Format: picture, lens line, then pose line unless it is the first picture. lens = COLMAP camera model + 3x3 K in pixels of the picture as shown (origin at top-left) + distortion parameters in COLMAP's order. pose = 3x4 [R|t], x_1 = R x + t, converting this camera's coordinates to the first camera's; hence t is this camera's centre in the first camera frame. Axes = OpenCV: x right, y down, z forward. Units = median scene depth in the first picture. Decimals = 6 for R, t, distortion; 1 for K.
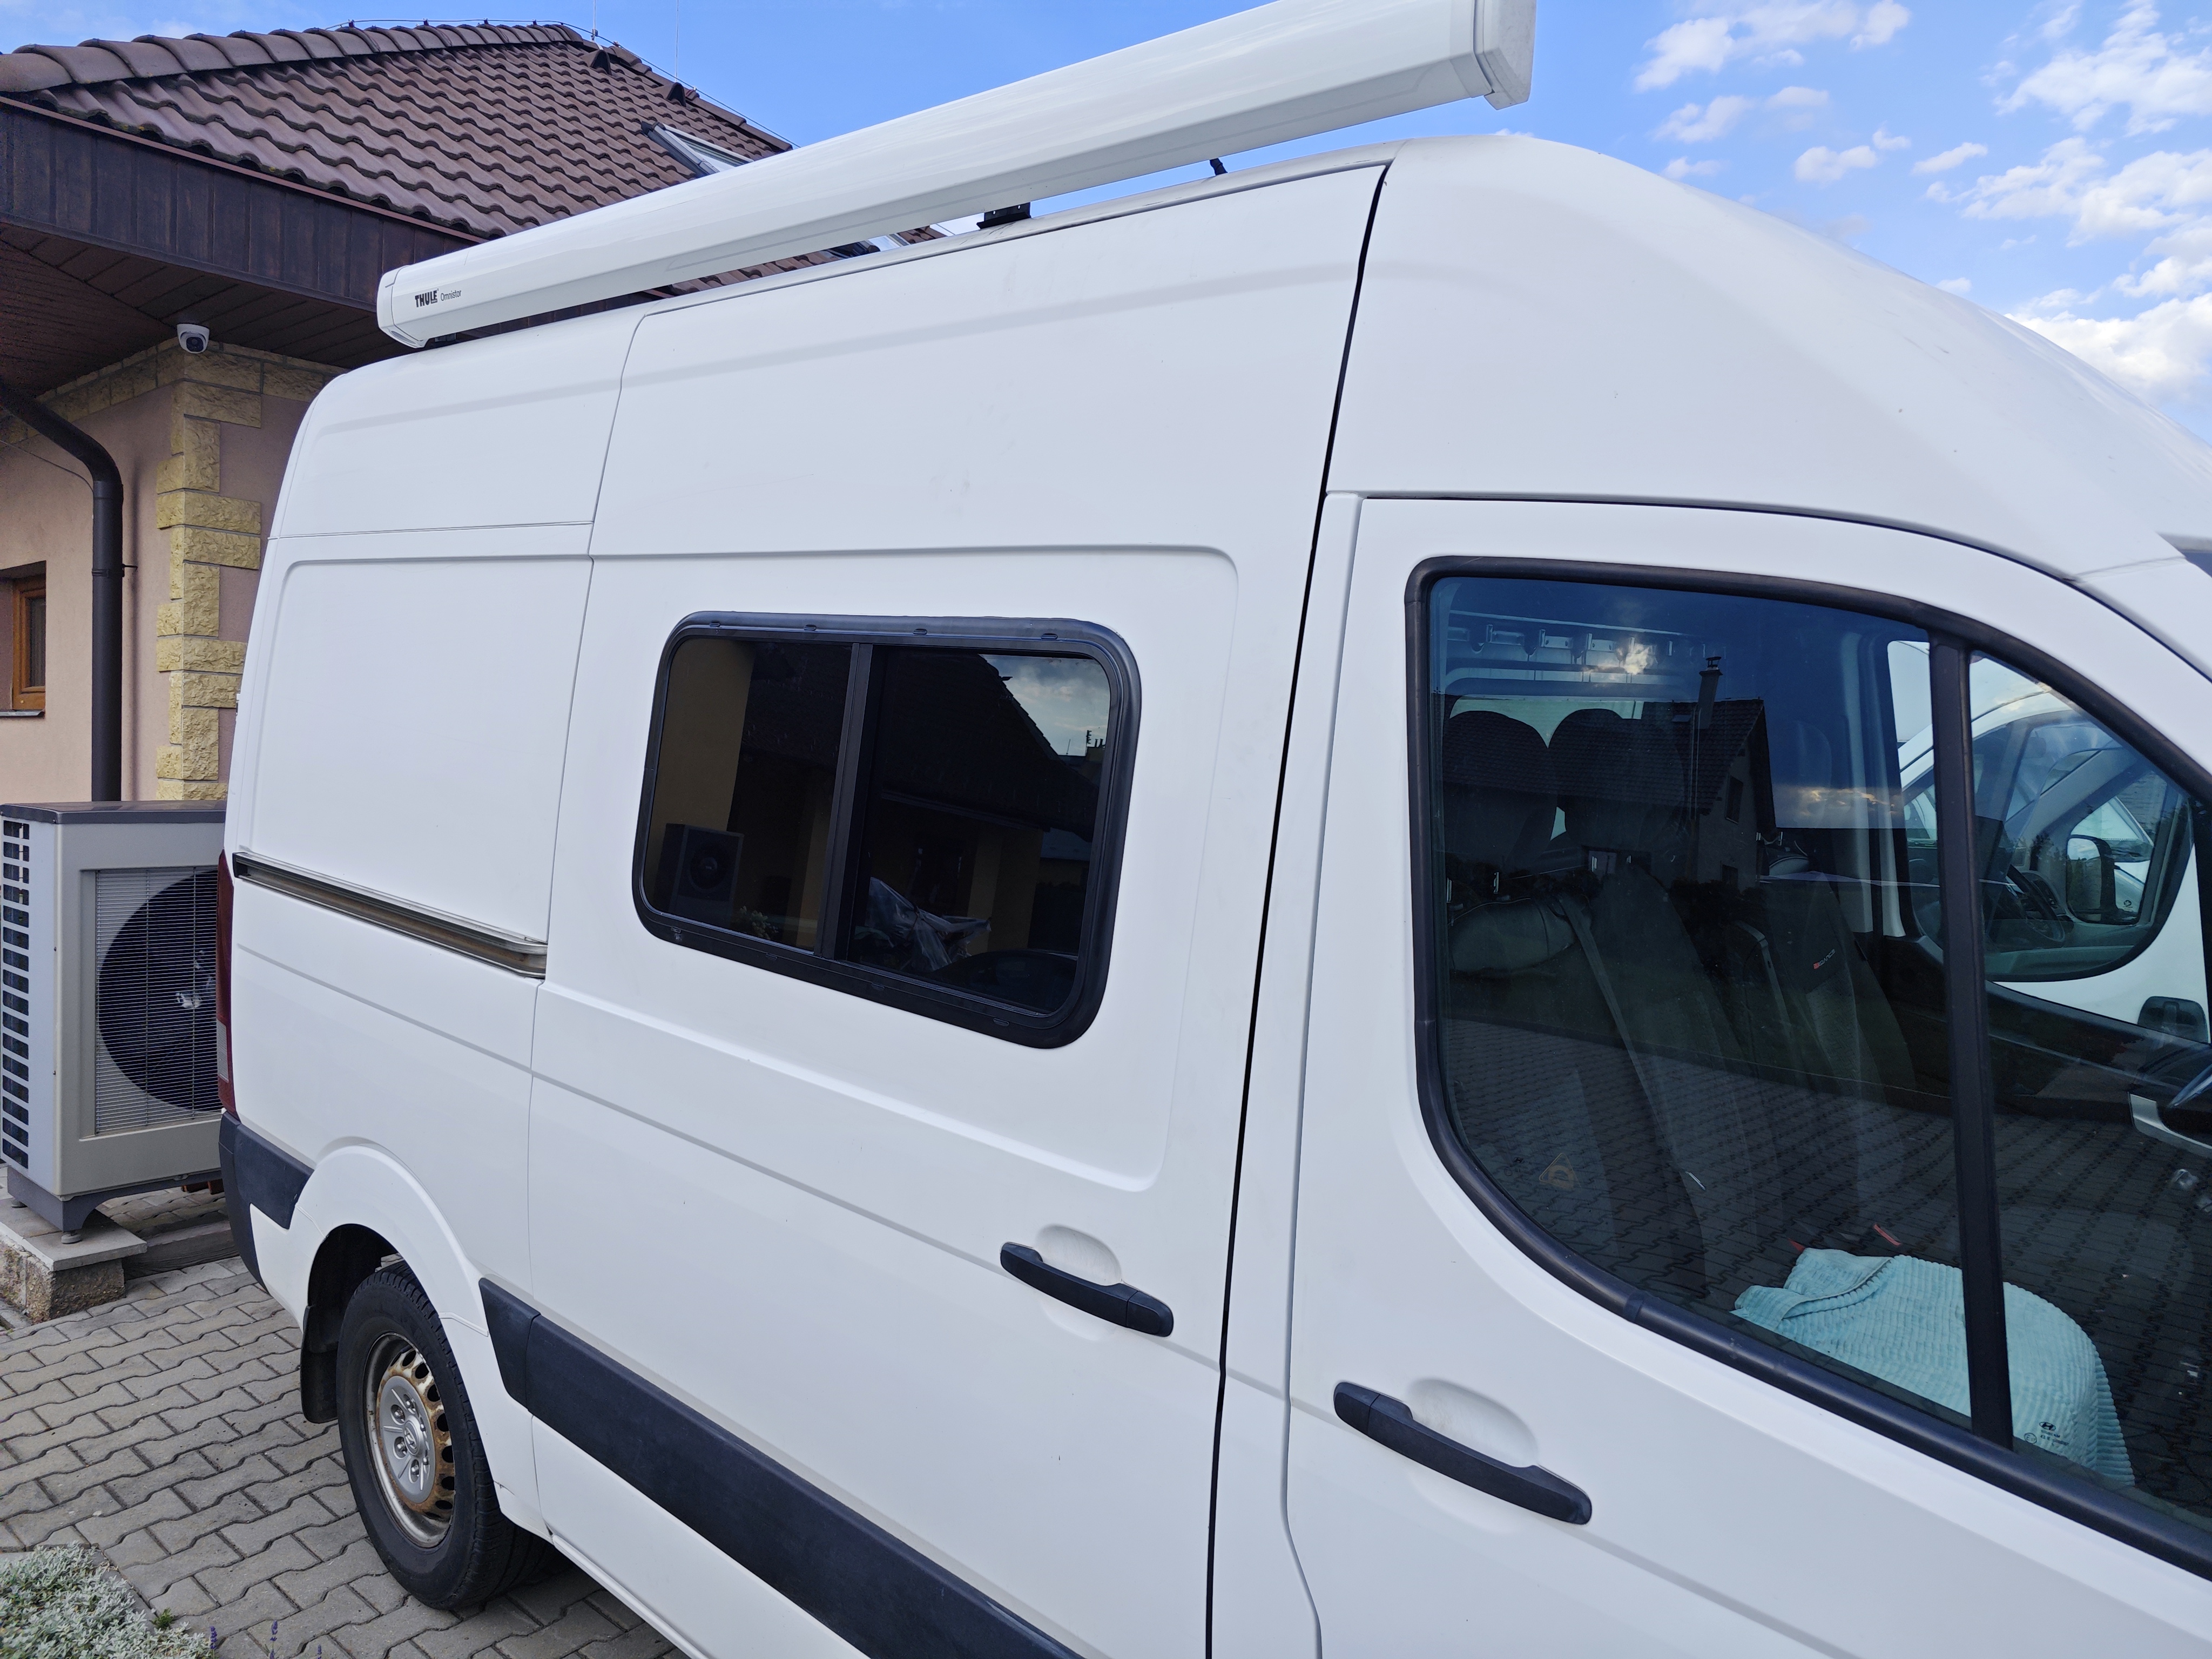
lens RADIAL K [[1483.7, 0, 1118.2], [0, 1483.7, 870.5], [0, 0, 1]] dist [0.030373, -0.024161]
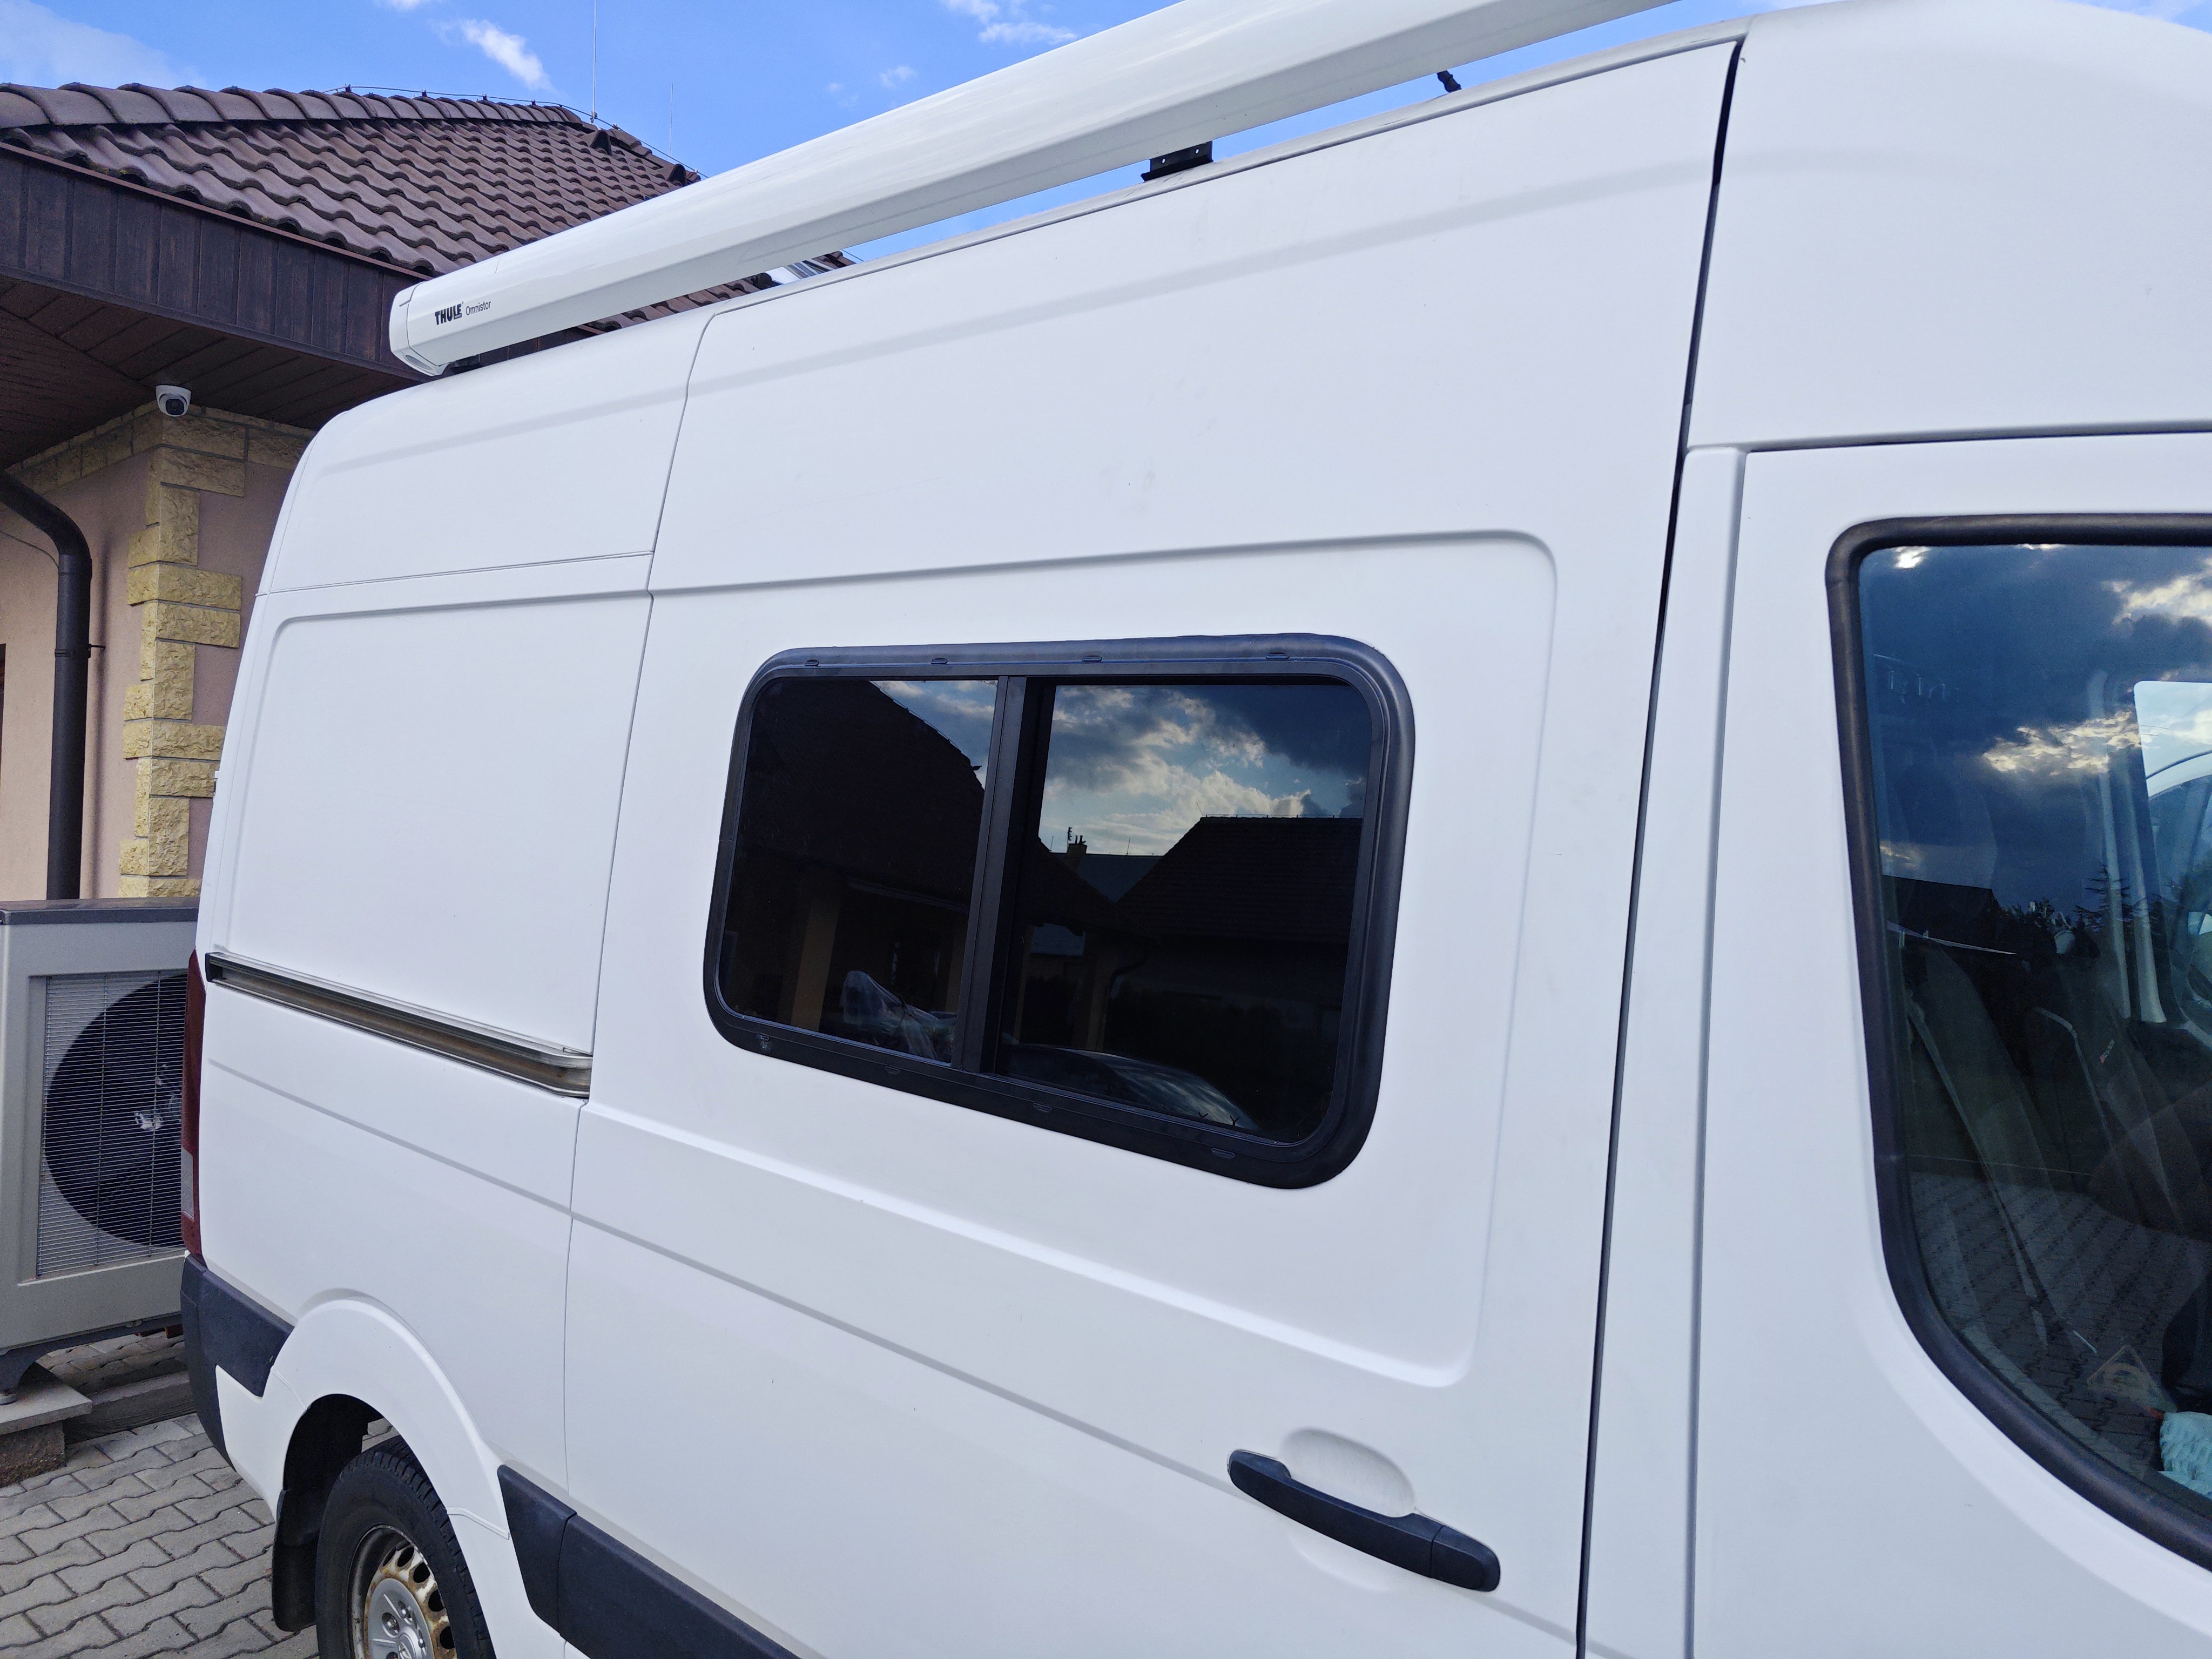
lens RADIAL K [[1483.7, 0, 1118.2], [0, 1483.7, 870.5], [0, 0, 1]] dist [0.030373, -0.024161]
pose [[0.999760, -0.011909, 0.018383, -0.058866], [0.013050, 0.997912, -0.063253, 0.001616], [-0.017591, 0.063477, 0.997828, 0.091682]]
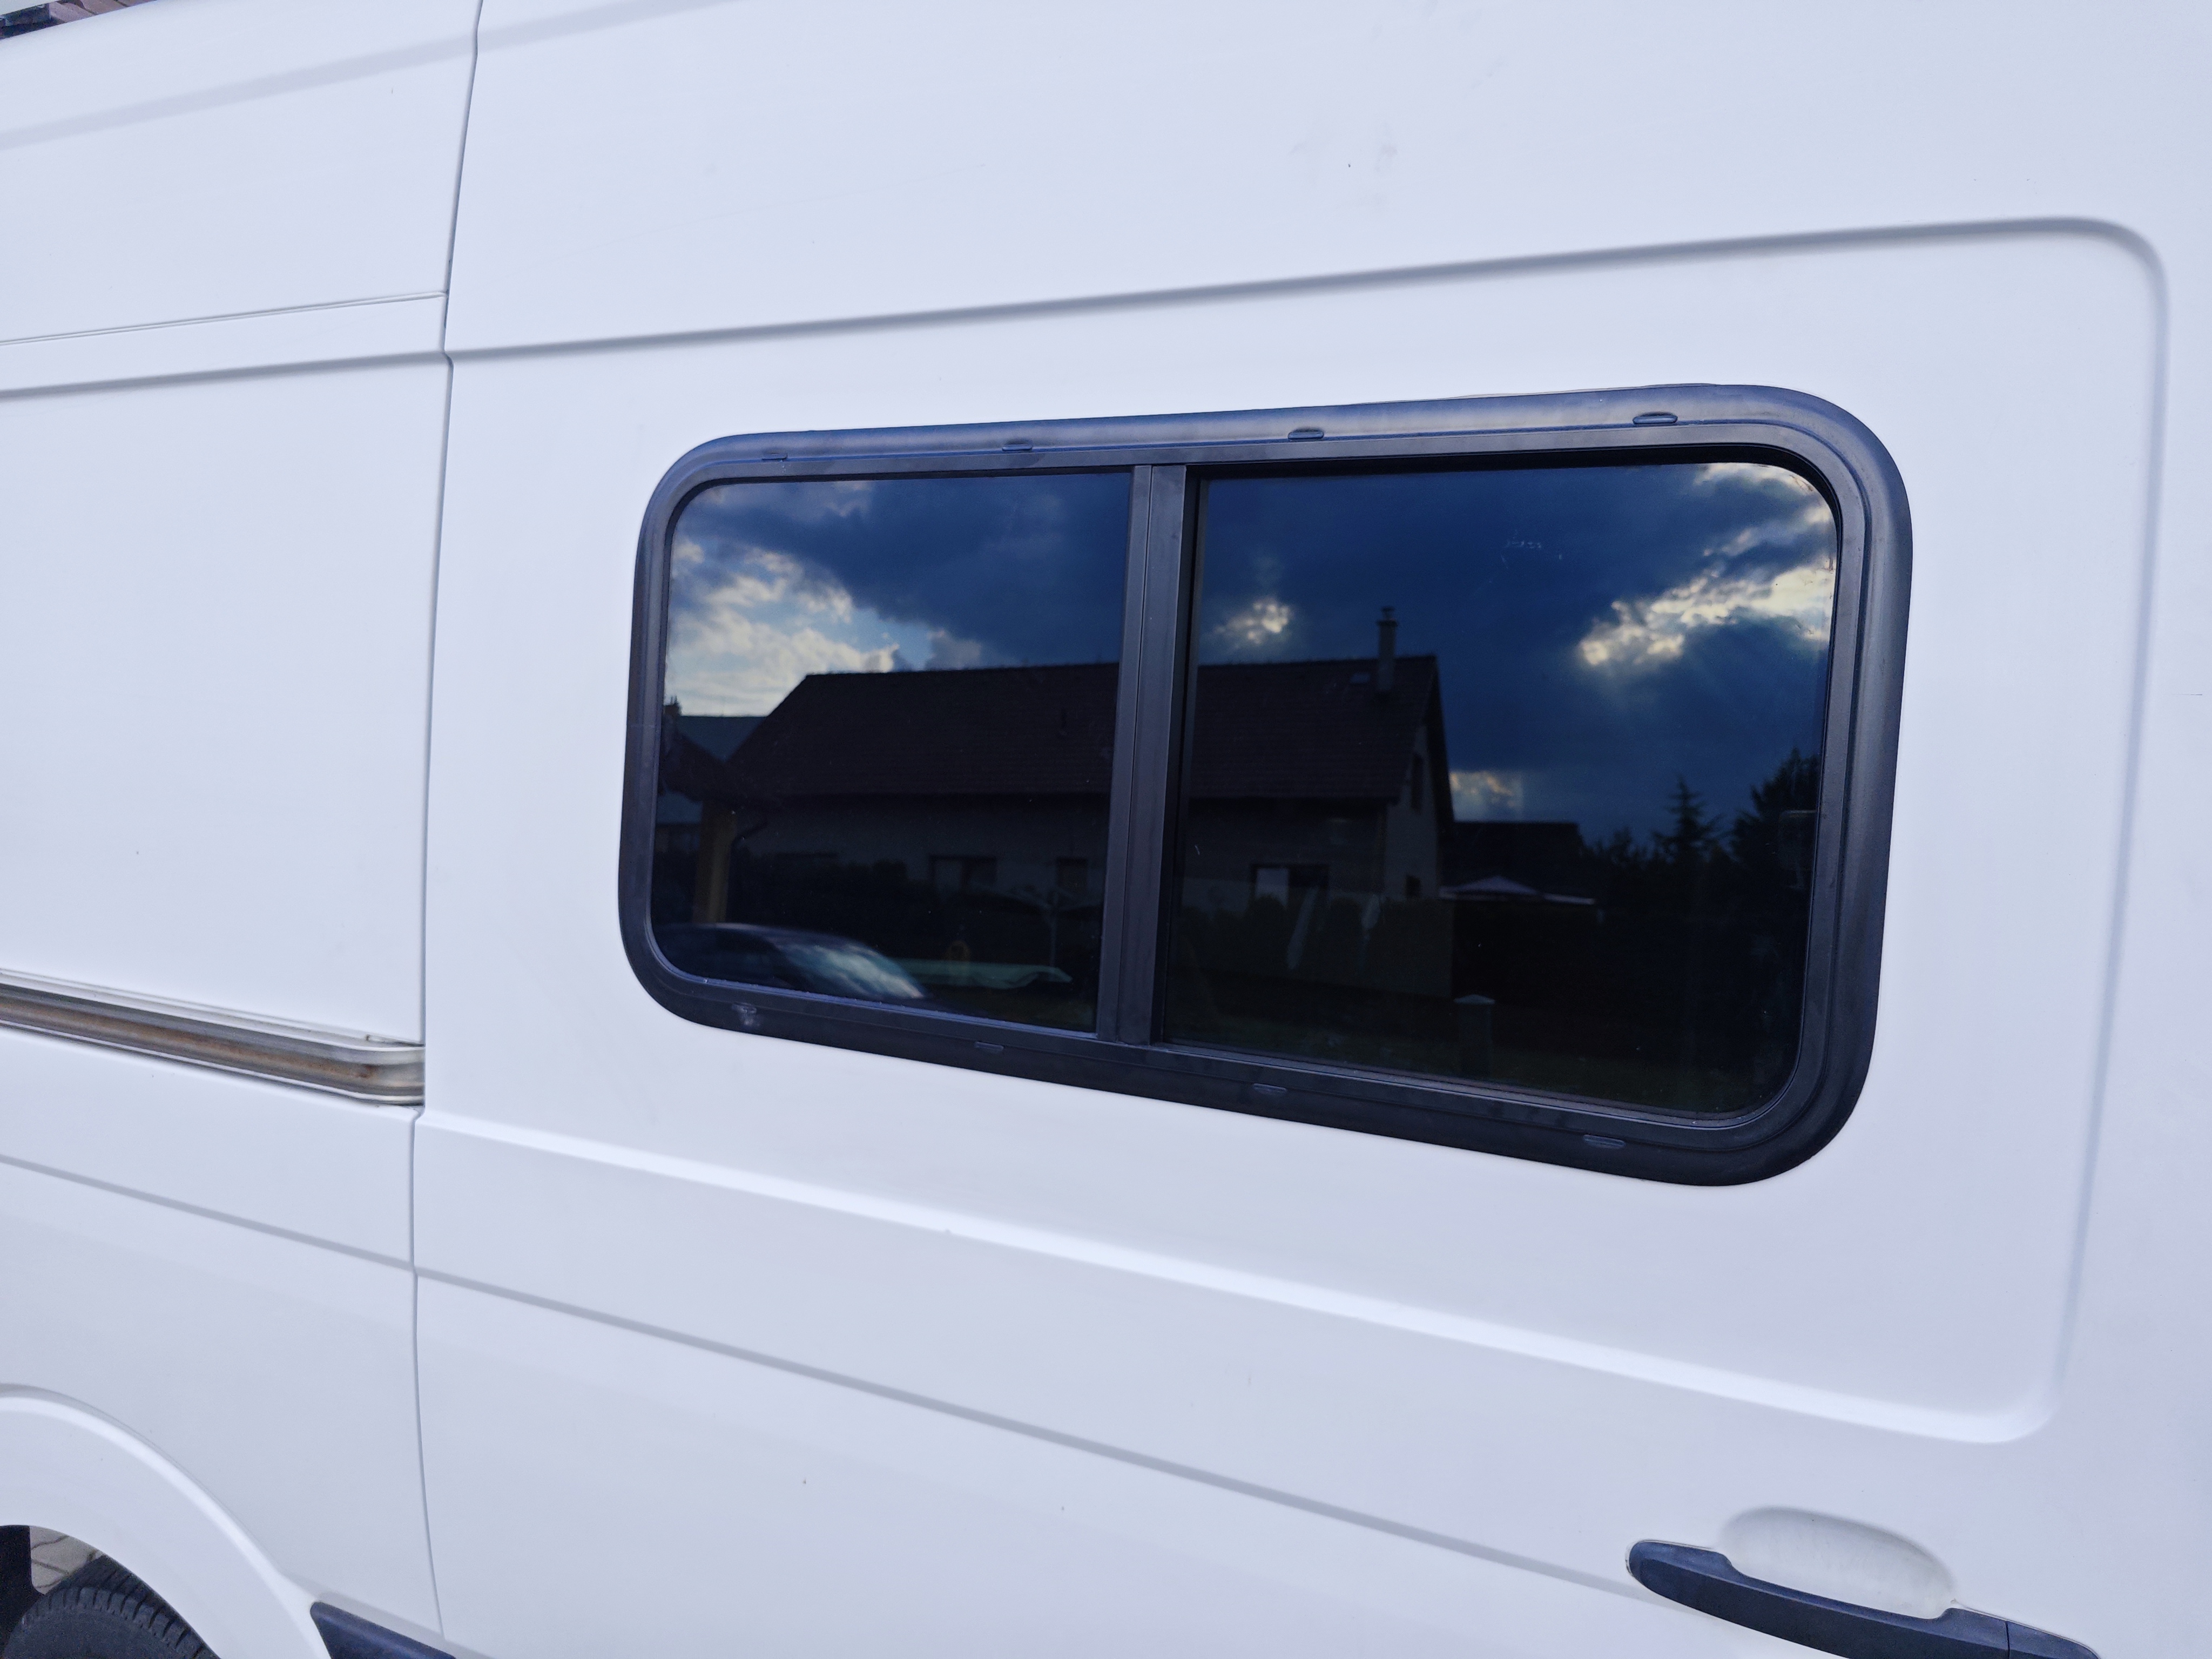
lens RADIAL K [[1414.2, 0, 1066.1], [0, 1414.2, 873.4], [0, 0, 1]] dist [0.002796, -0.002407]
pose [[0.956587, -0.085228, 0.278708, -0.162920], [0.072976, 0.995867, 0.054062, -0.015297], [-0.282164, -0.031376, 0.958853, 0.229559]]
